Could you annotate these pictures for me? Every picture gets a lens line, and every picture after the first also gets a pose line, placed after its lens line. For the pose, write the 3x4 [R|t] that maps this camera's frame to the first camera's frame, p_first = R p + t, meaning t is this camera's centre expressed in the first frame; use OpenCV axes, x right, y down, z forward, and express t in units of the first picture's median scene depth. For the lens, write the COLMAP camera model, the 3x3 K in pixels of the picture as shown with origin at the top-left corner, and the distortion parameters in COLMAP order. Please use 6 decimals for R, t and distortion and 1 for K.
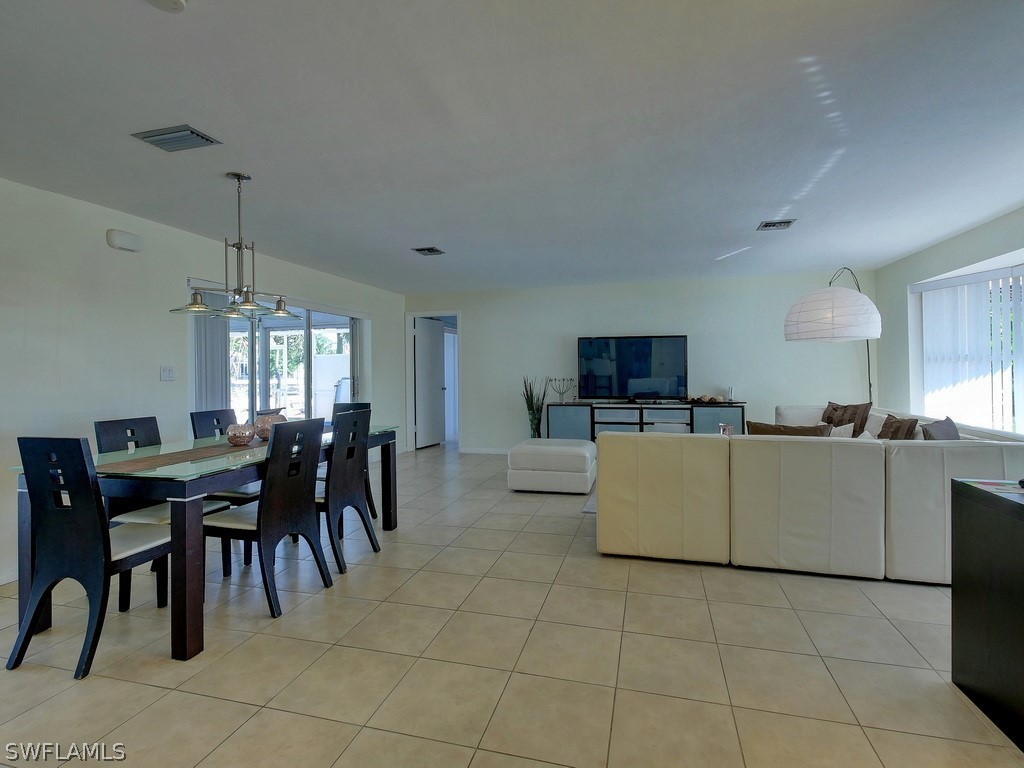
lens RADIAL K [[480.2, 0, 515.3], [0, 480.2, 369.5], [0, 0, 1]] dist [-0.012070, -0.000171]
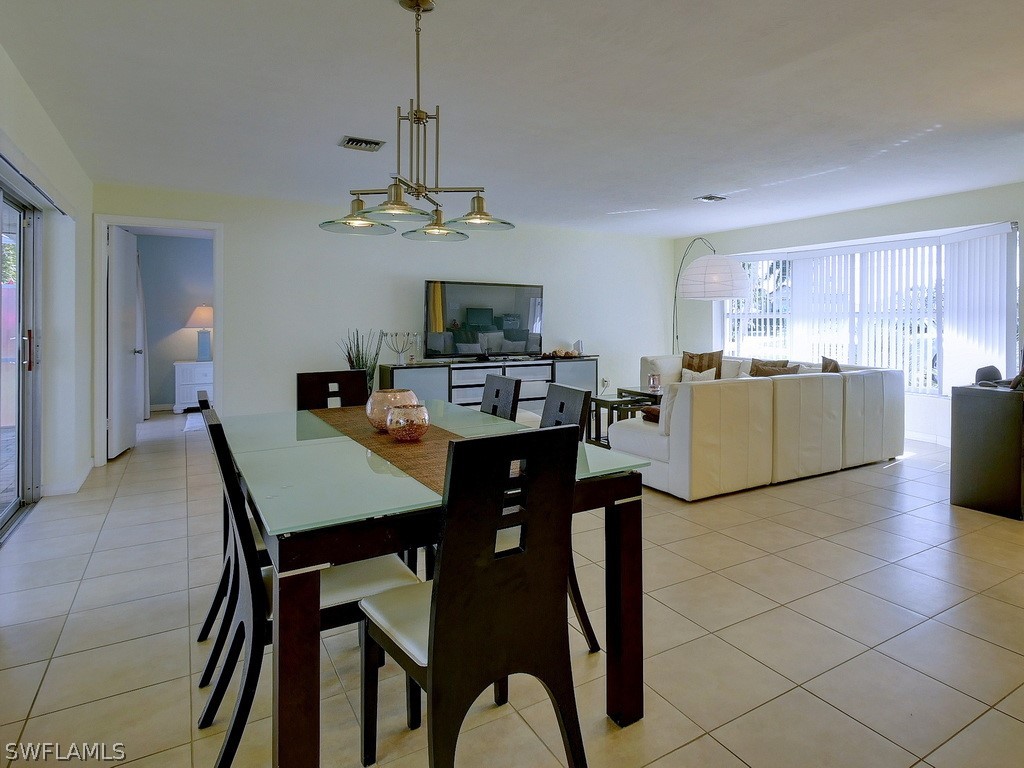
lens RADIAL K [[657.3, 0, 512.0], [0, 657.3, 325.0], [0, 0, 1]] dist [-0.006430, -0.001324]
pose [[0.664129, 0.007207, 0.747583, -0.642543], [-0.008958, 0.999958, -0.001682, 0.007714], [-0.747564, -0.005580, 0.664166, 0.202943]]
